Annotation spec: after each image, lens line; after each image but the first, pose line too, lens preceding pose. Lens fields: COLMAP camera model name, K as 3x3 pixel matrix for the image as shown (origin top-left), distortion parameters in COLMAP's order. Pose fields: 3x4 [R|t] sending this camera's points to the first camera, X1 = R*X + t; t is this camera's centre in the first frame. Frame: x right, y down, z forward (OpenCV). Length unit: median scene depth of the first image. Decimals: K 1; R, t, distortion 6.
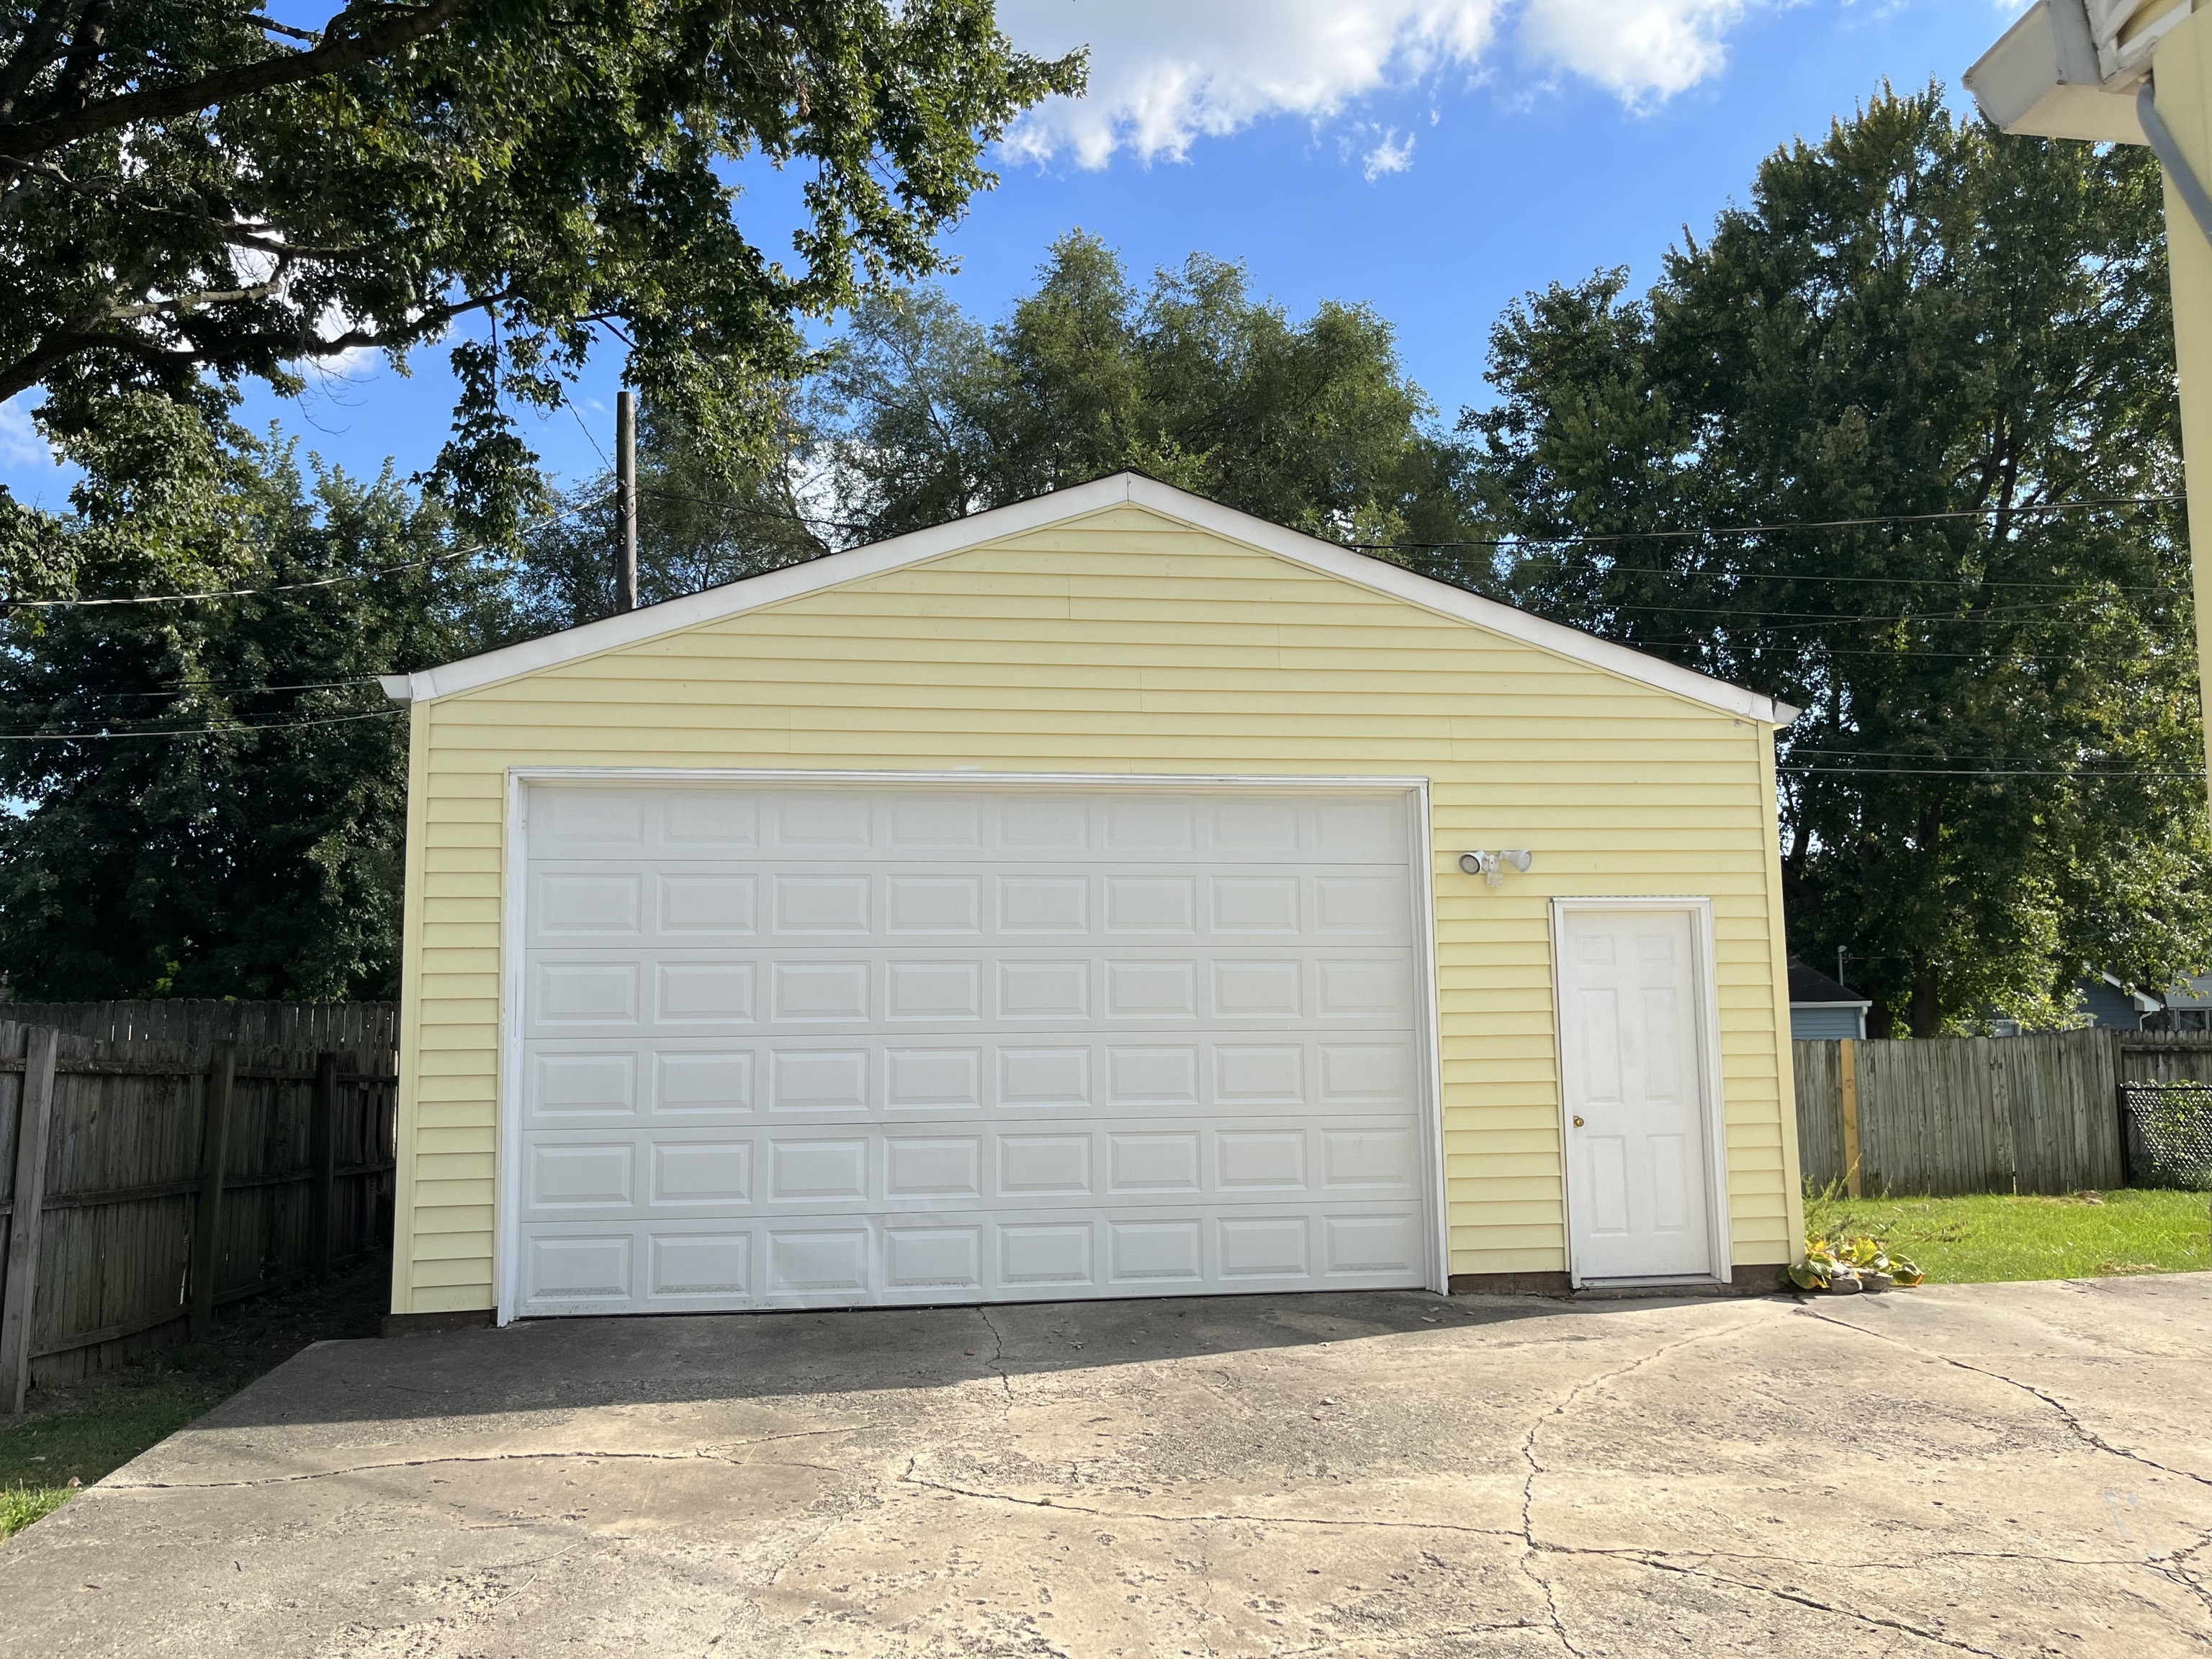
lens RADIAL K [[1647.1, 0, 1106.0], [0, 1647.1, 829.5], [0, 0, 1]] dist [0.038638, -0.003449]
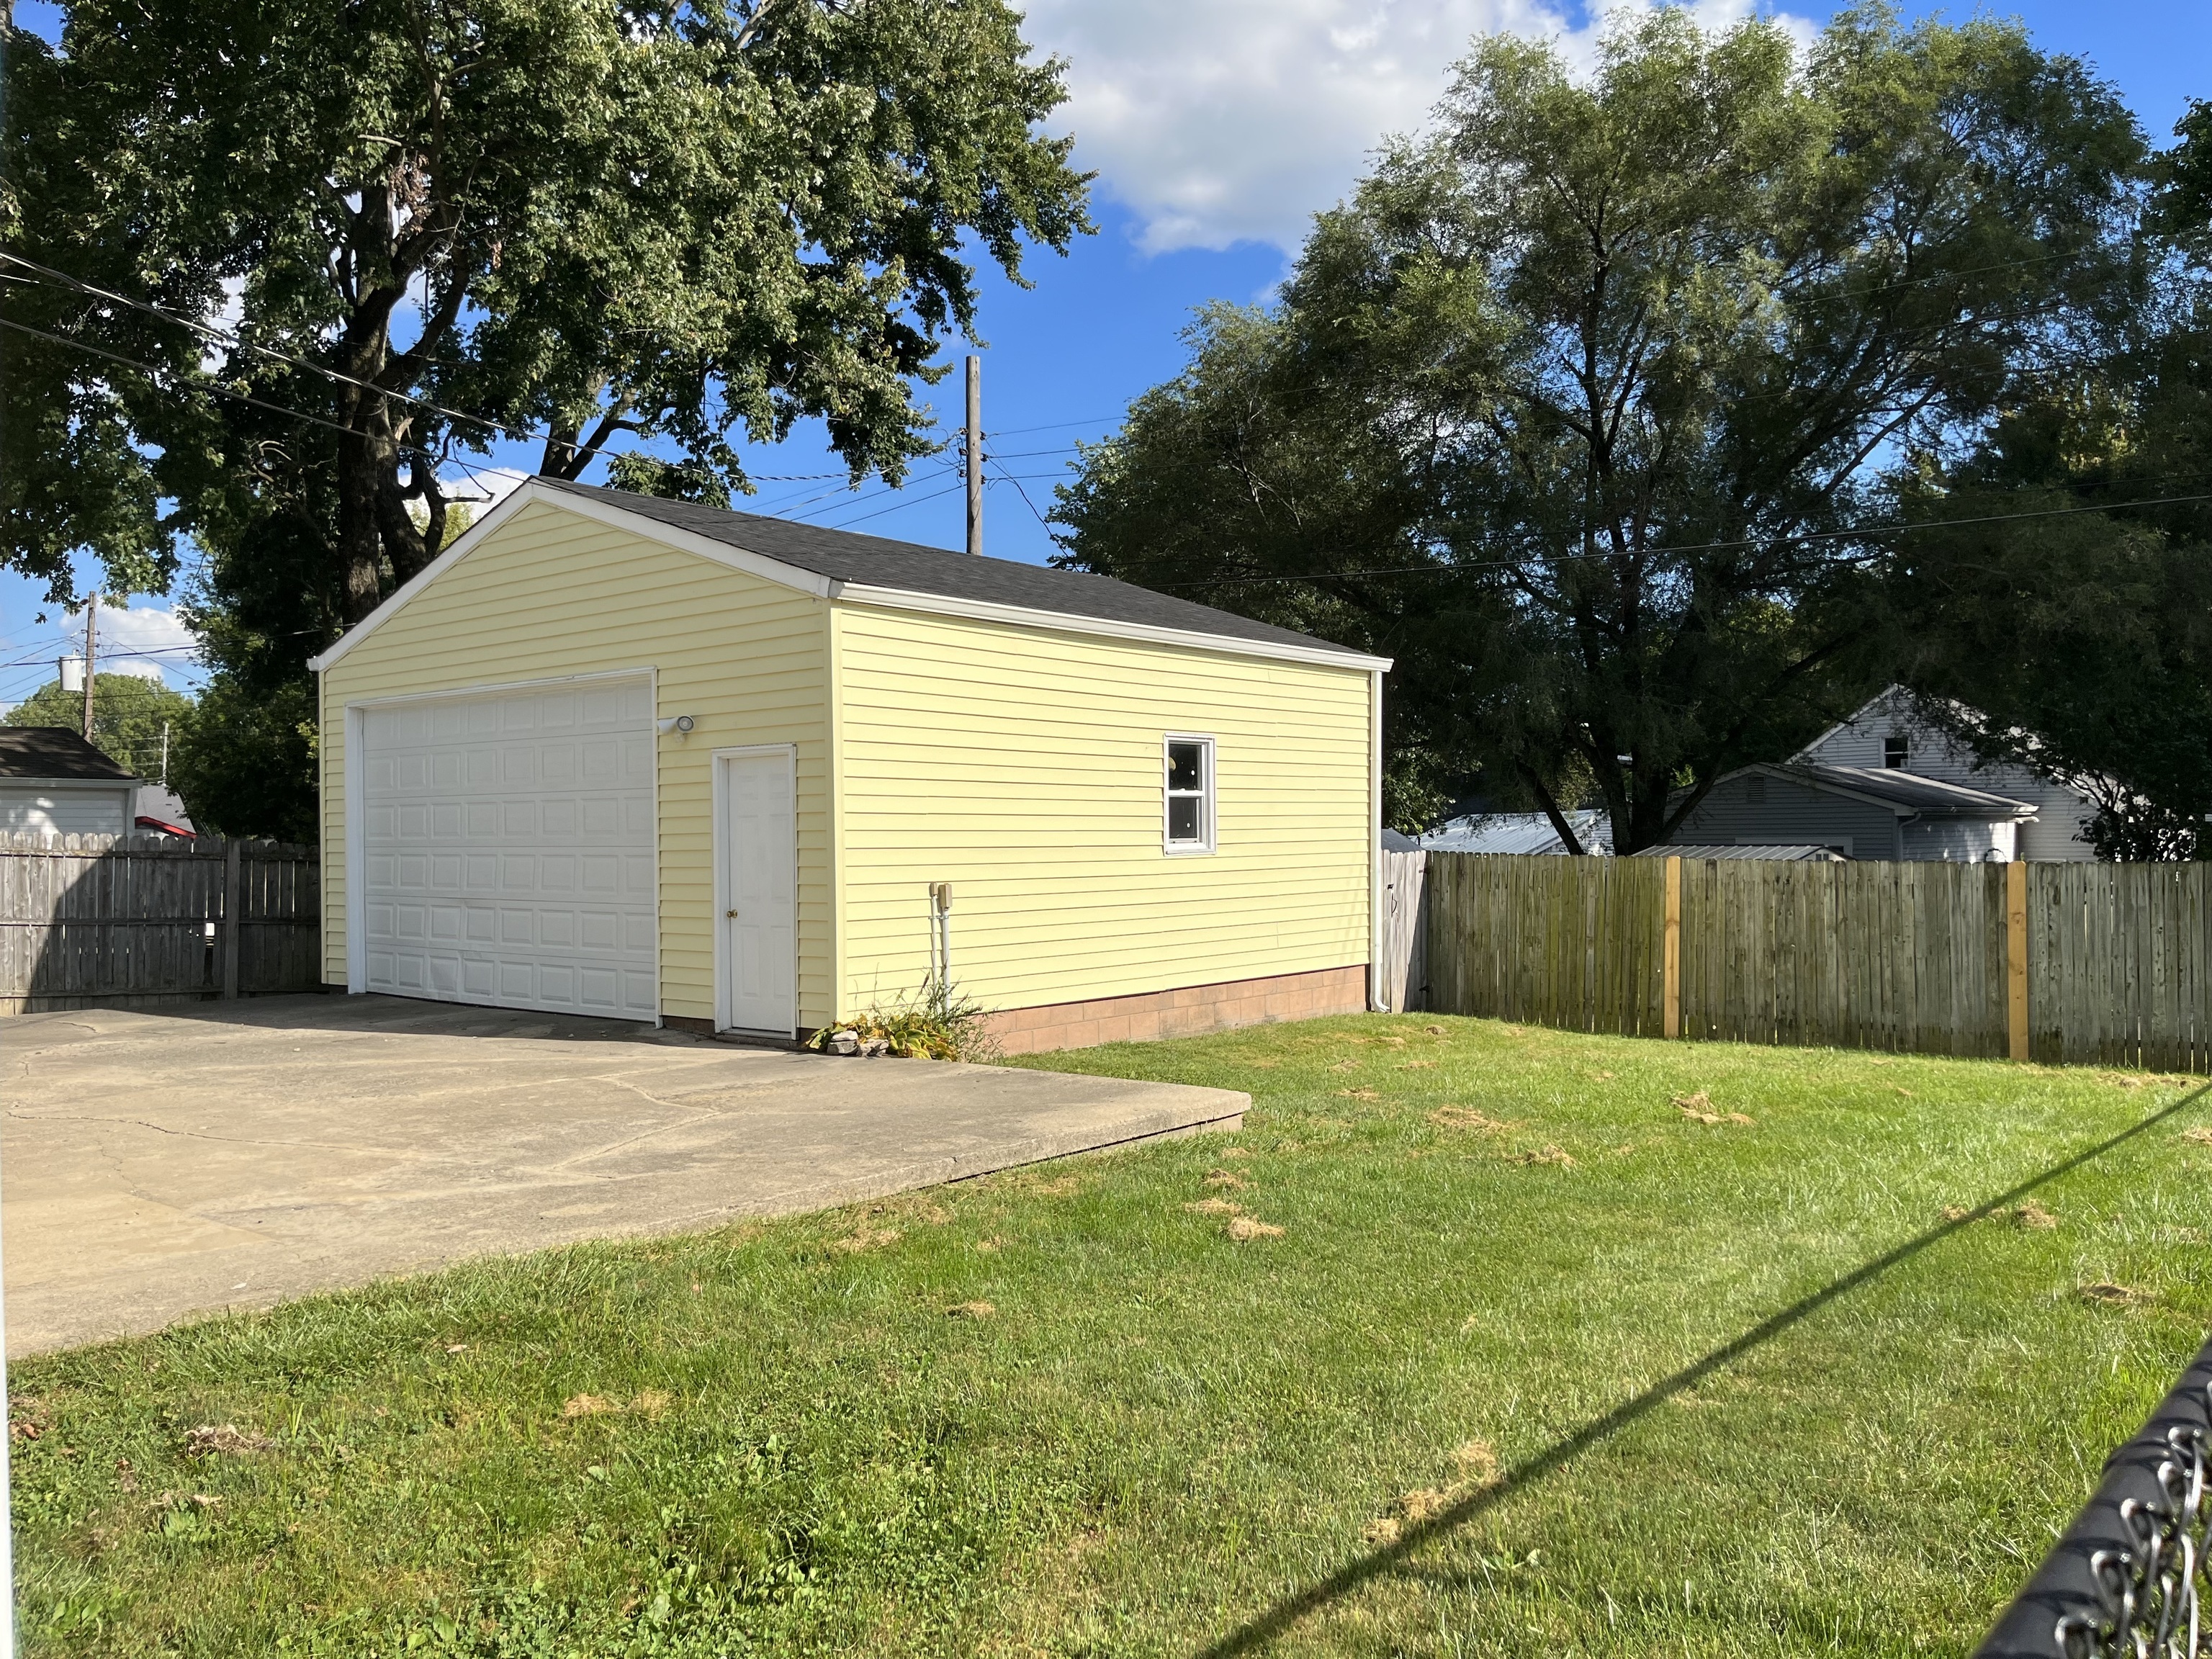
lens RADIAL K [[1647.1, 0, 1106.0], [0, 1647.1, 829.5], [0, 0, 1]] dist [0.038638, -0.003449]
pose [[0.685284, 0.000042, -0.728276, 1.477855], [0.082782, 0.993514, 0.077953, 0.028294], [0.723556, -0.113708, 0.680835, 0.310890]]
